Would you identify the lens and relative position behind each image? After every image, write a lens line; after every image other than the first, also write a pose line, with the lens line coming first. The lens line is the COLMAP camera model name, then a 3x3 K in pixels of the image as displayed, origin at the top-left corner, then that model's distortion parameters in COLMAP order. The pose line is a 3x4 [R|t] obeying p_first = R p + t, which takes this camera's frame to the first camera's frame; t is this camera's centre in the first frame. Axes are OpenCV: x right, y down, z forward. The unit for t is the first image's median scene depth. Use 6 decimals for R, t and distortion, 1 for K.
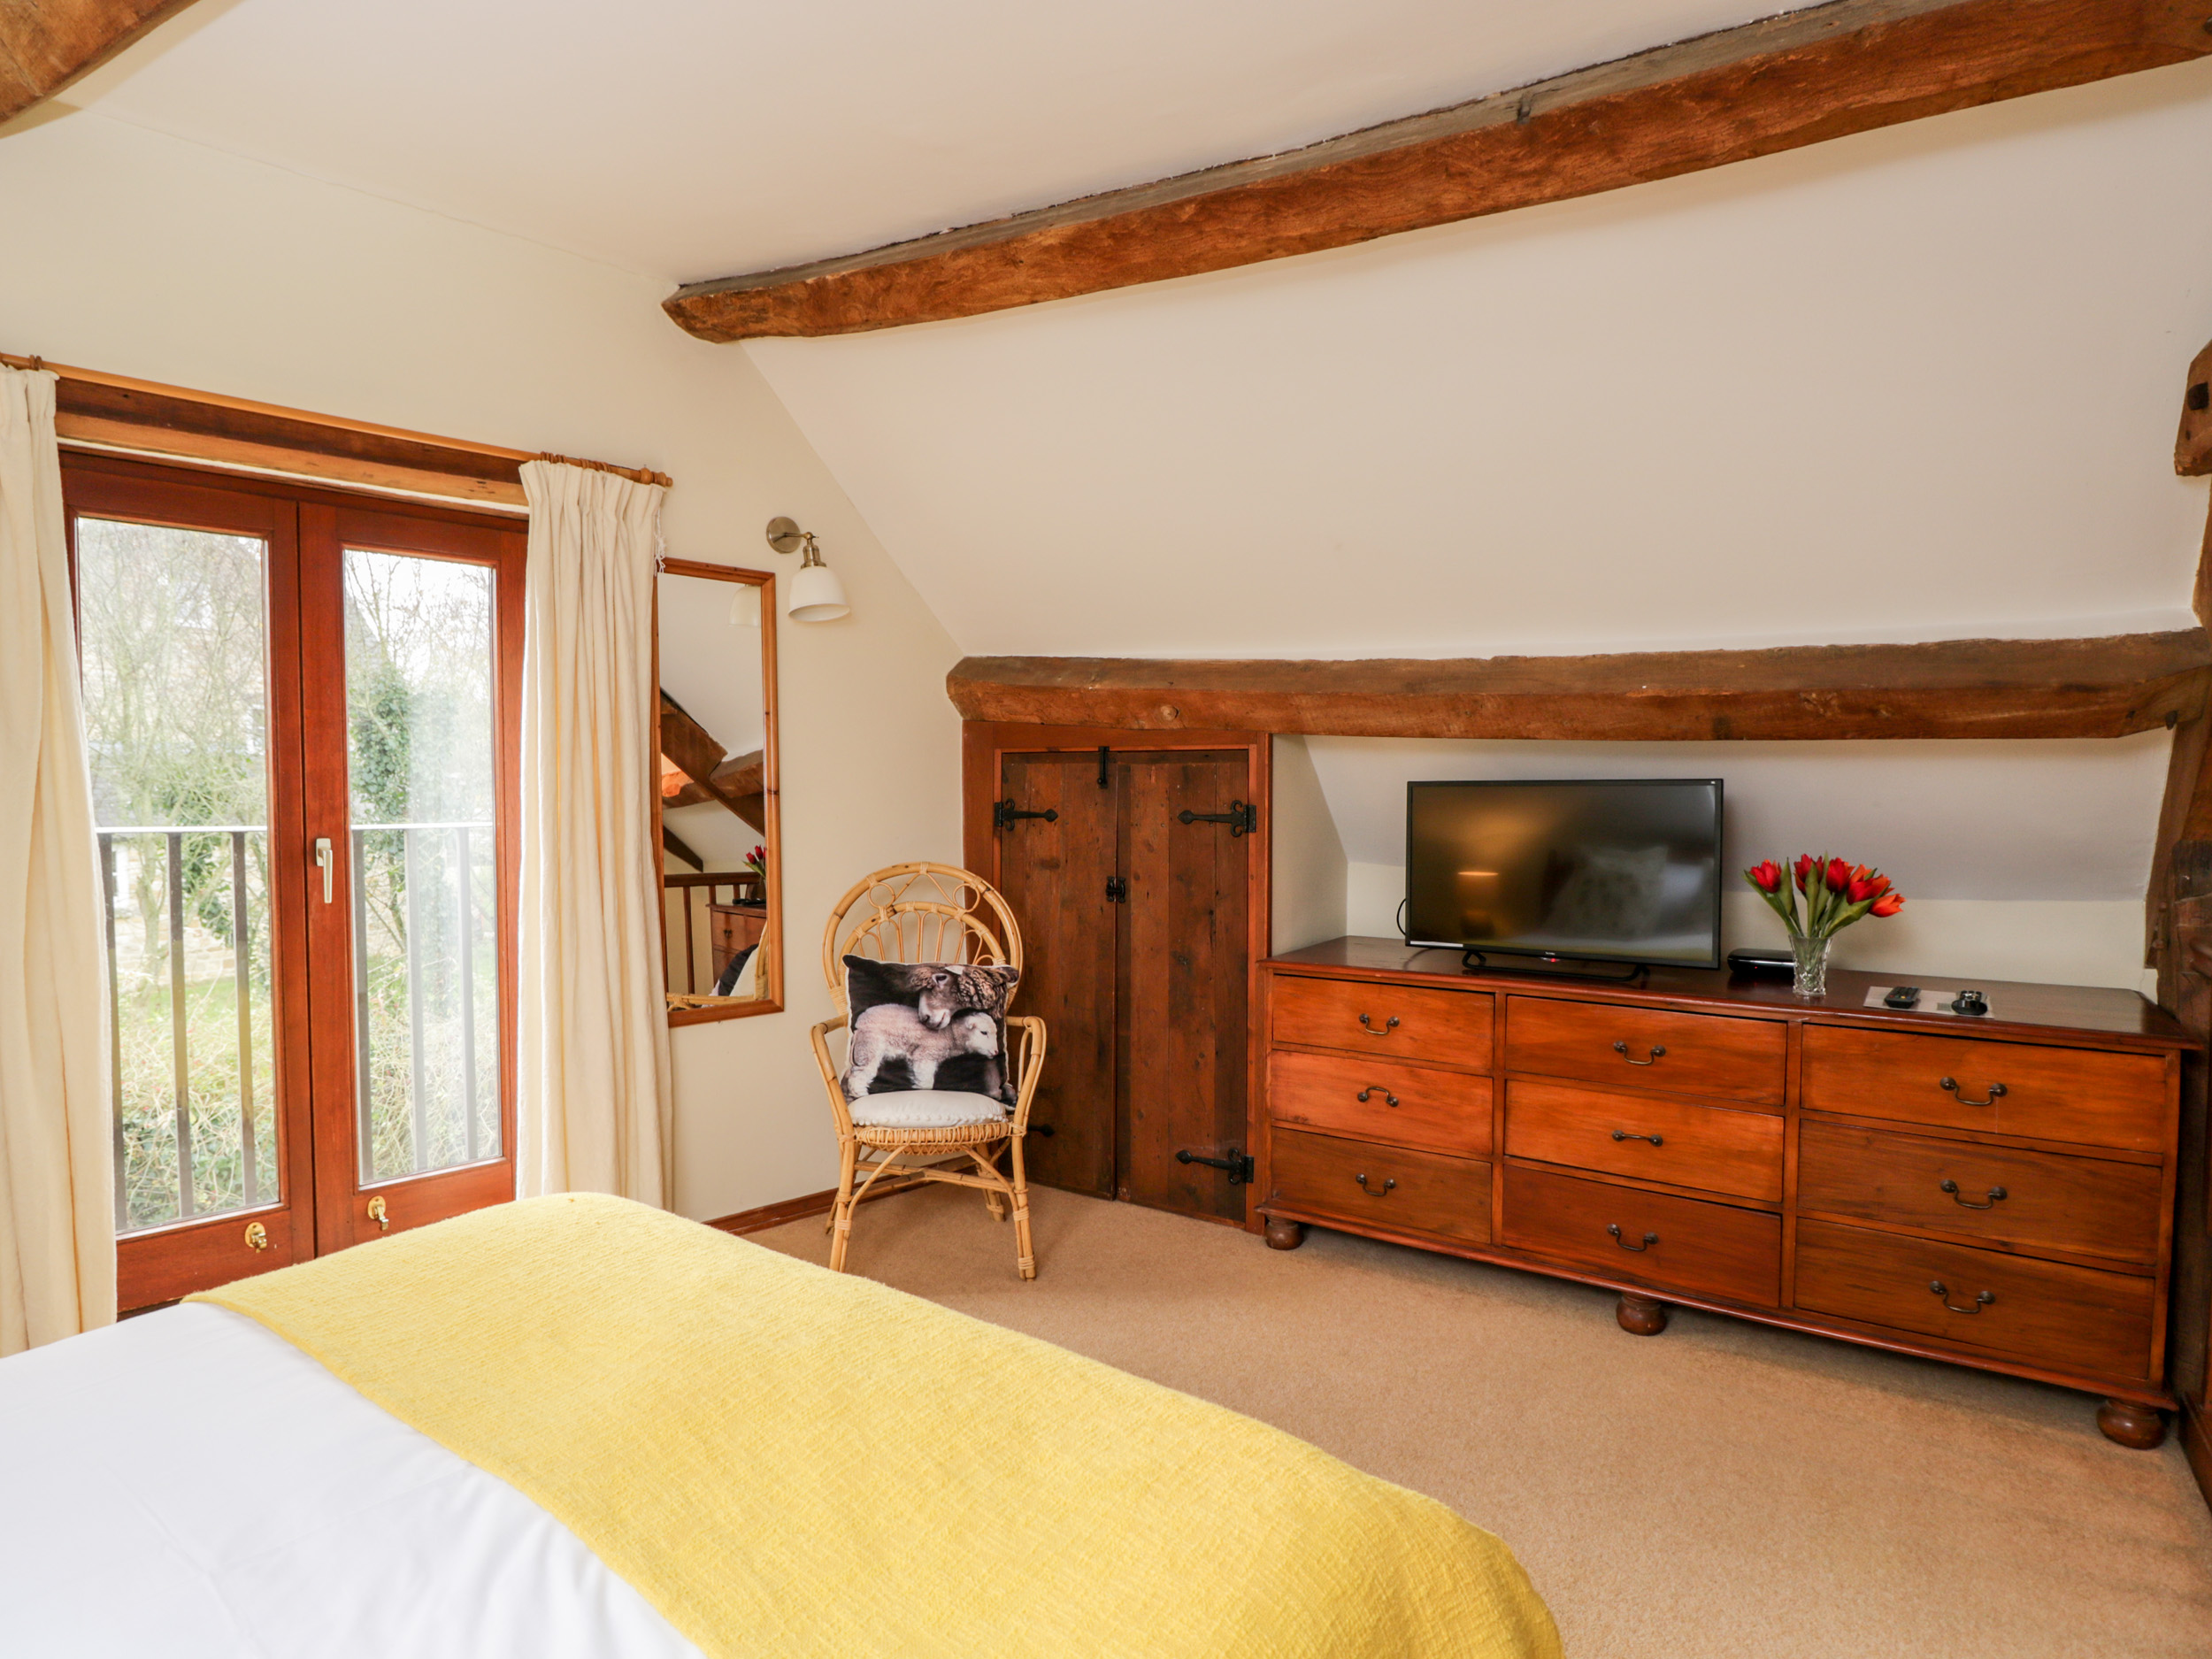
lens RADIAL K [[1159.6, 0, 1091.8], [0, 1159.6, 832.1], [0, 0, 1]] dist [0.000675, -0.012742]
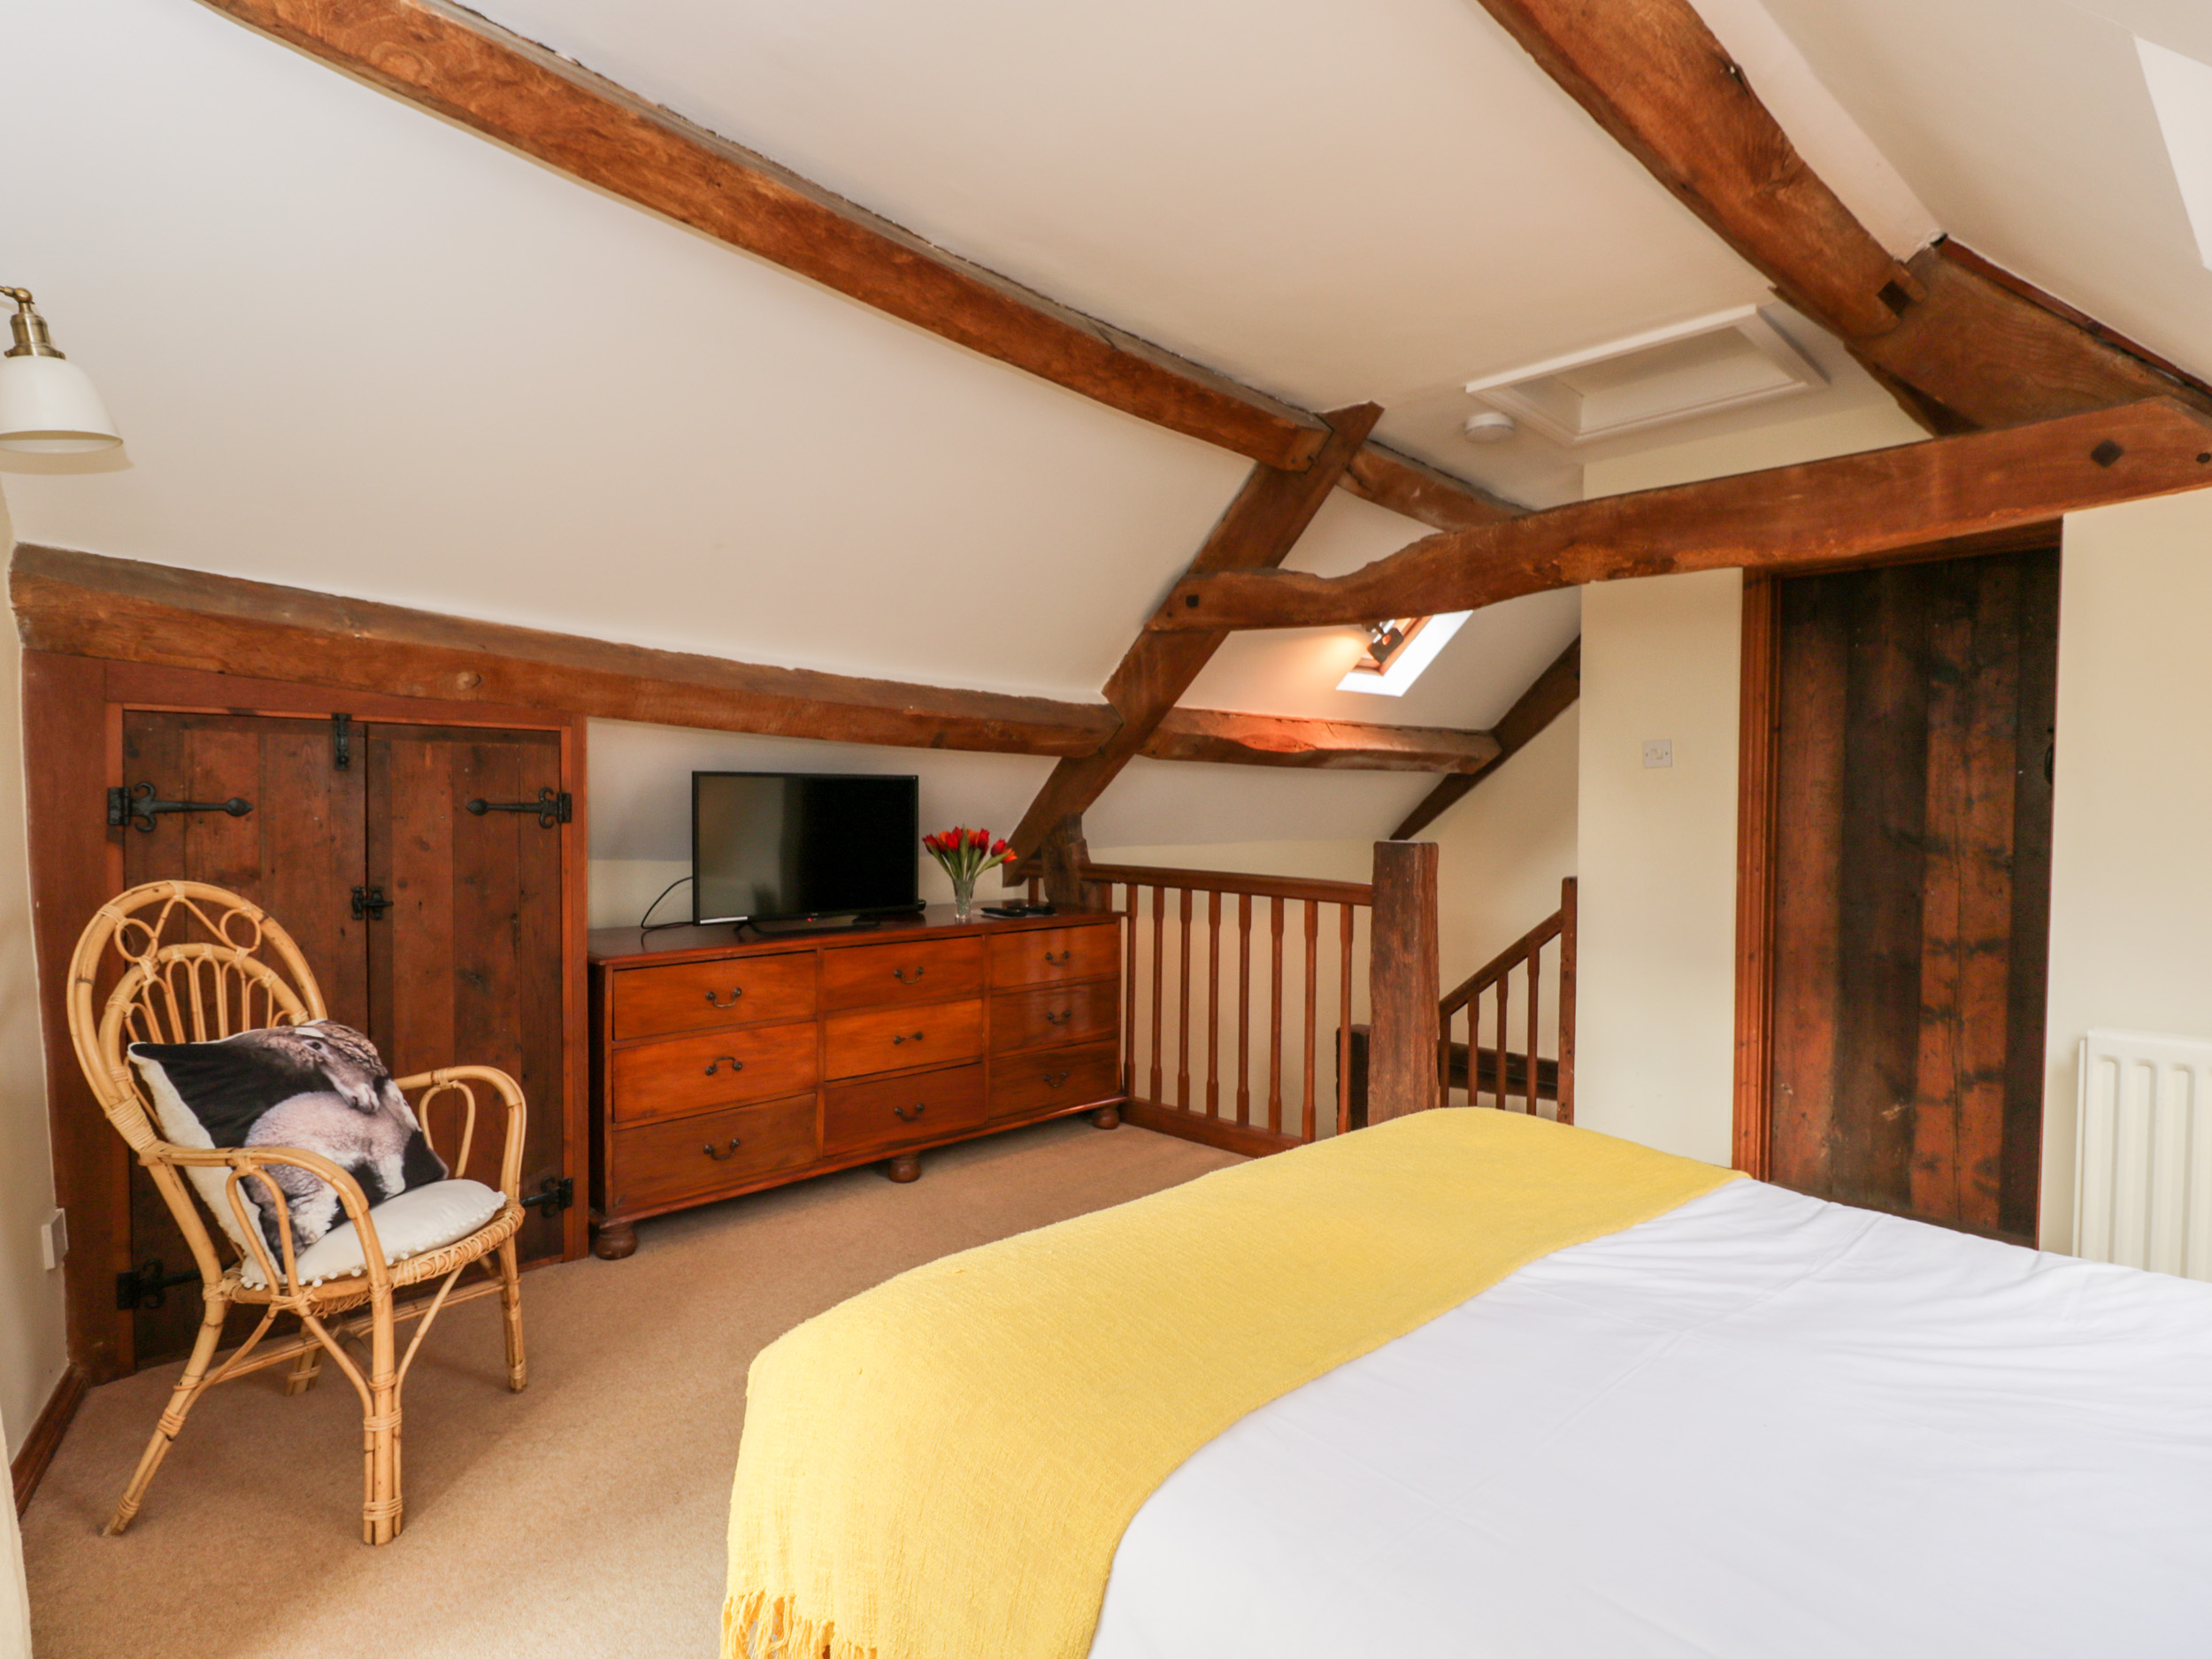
lens RADIAL K [[1159.6, 0, 1087.2], [0, 1159.6, 830.2], [0, 0, 1]] dist [0.000675, -0.012742]
pose [[0.229827, -0.026168, 0.972880, -0.693342], [0.024685, 0.999474, 0.021052, -0.003139], [-0.972918, 0.019178, 0.230352, 0.412443]]
